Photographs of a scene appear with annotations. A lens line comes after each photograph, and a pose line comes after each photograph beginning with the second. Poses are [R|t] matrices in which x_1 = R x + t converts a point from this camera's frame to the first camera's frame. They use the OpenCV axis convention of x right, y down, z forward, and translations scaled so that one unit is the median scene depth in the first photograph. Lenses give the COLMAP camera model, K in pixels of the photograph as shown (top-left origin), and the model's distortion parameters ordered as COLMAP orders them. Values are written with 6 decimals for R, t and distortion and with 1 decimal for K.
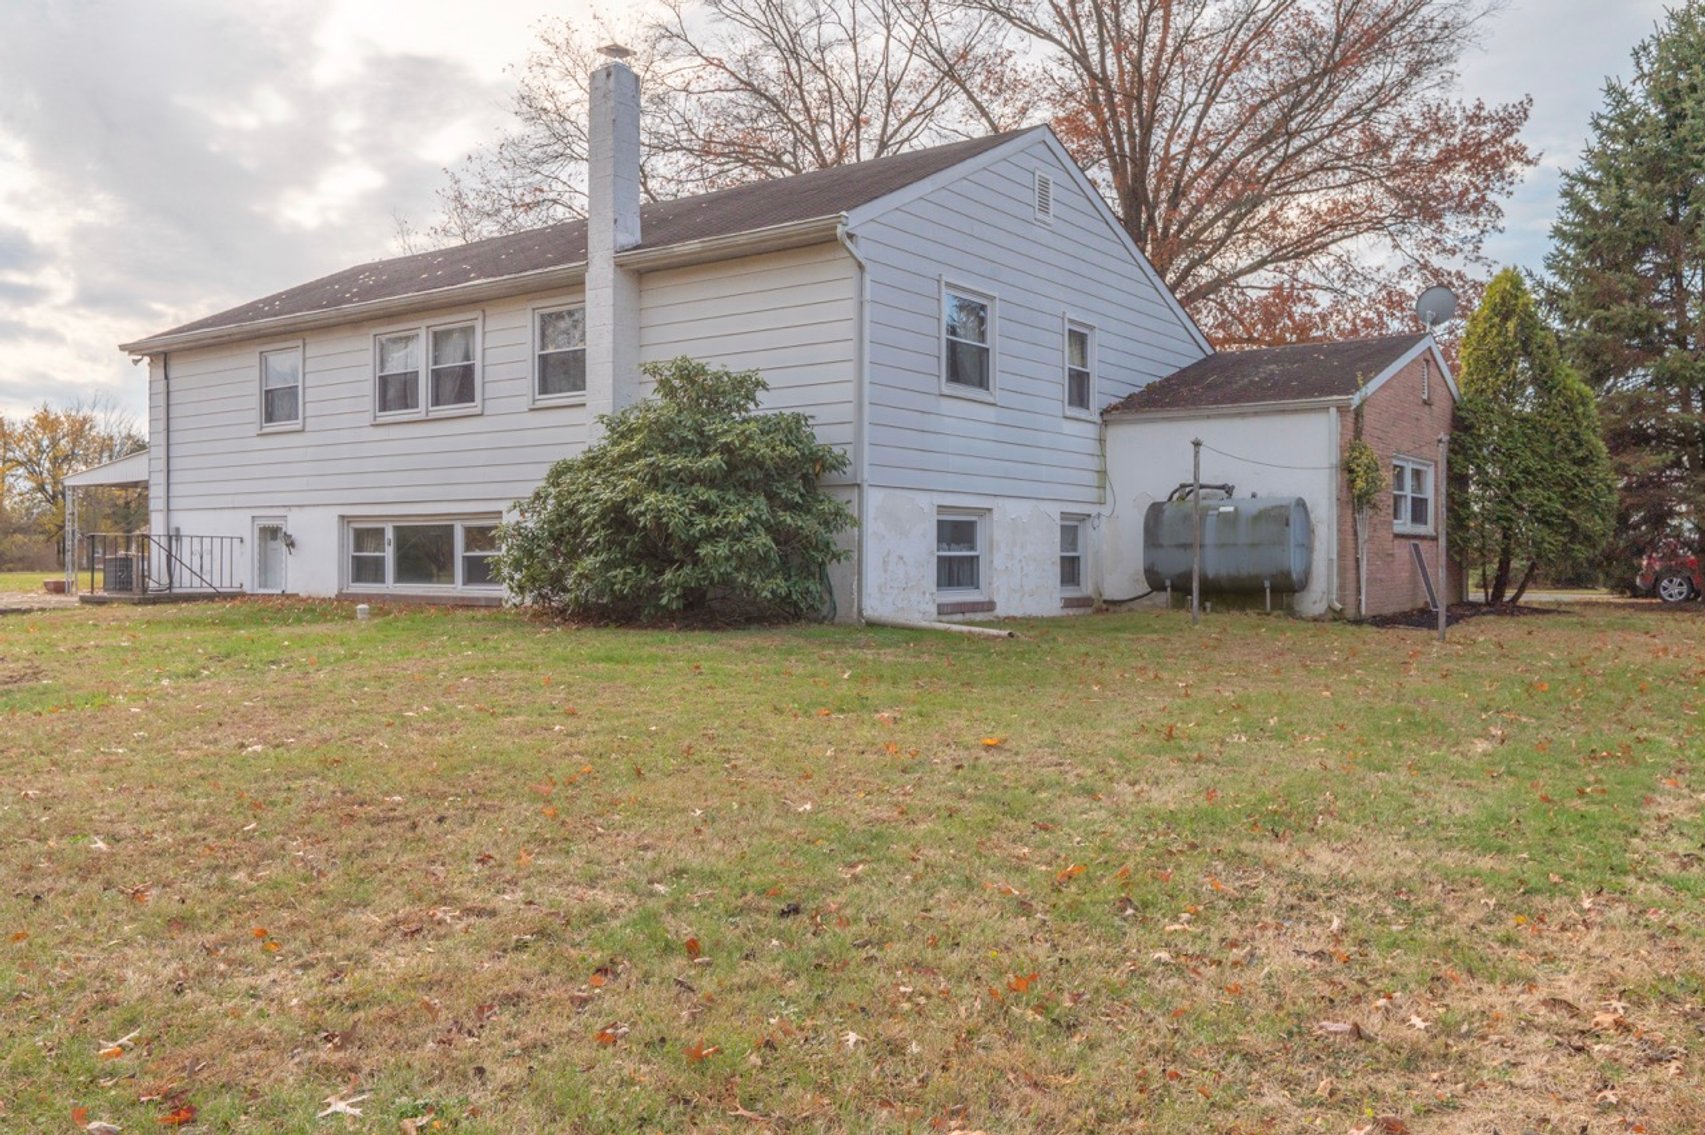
lens RADIAL K [[1400.2, 0, 855.4], [0, 1400.2, 499.7], [0, 0, 1]] dist [-0.007293, -0.005498]
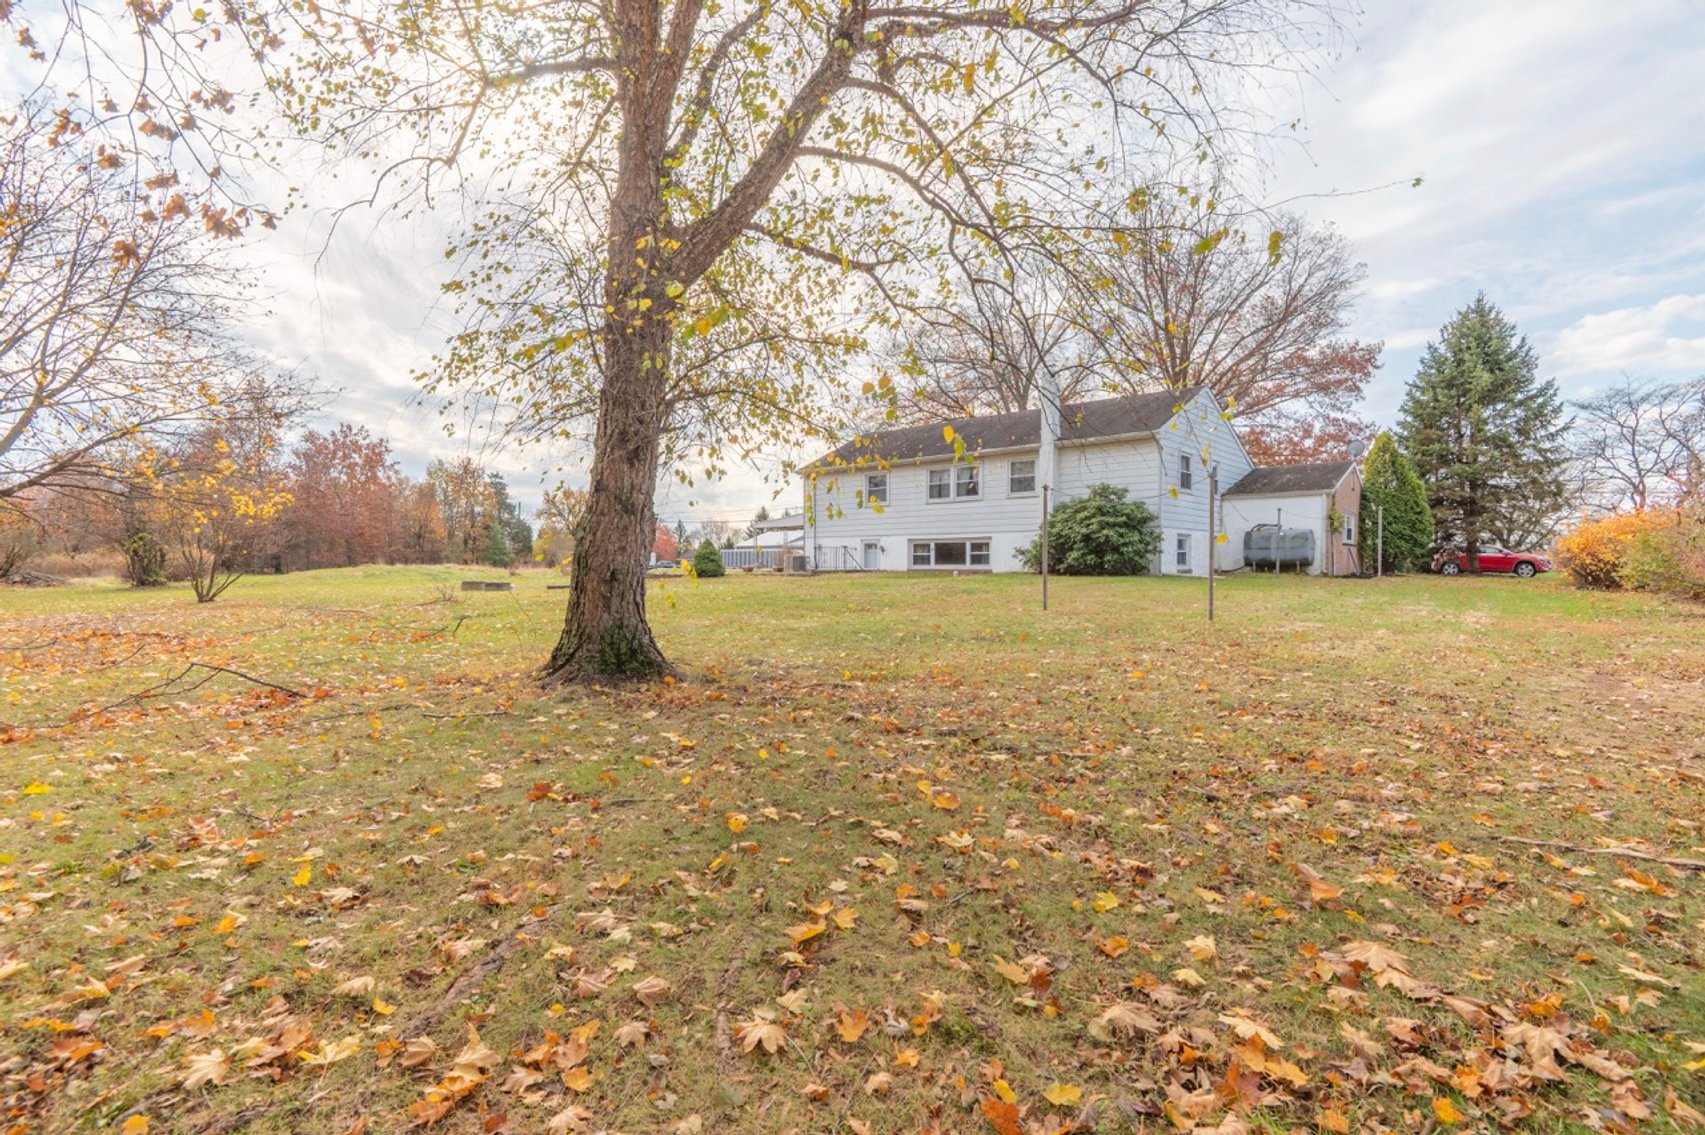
lens RADIAL K [[793.8, 0, 842.0], [0, 793.8, 564.9], [0, 0, 1]] dist [-0.030595, -0.000336]
pose [[0.993144, -0.003692, -0.116838, -0.325094], [0.008784, 0.999032, 0.043094, -0.005118], [0.116566, -0.043825, 0.992216, -0.474354]]
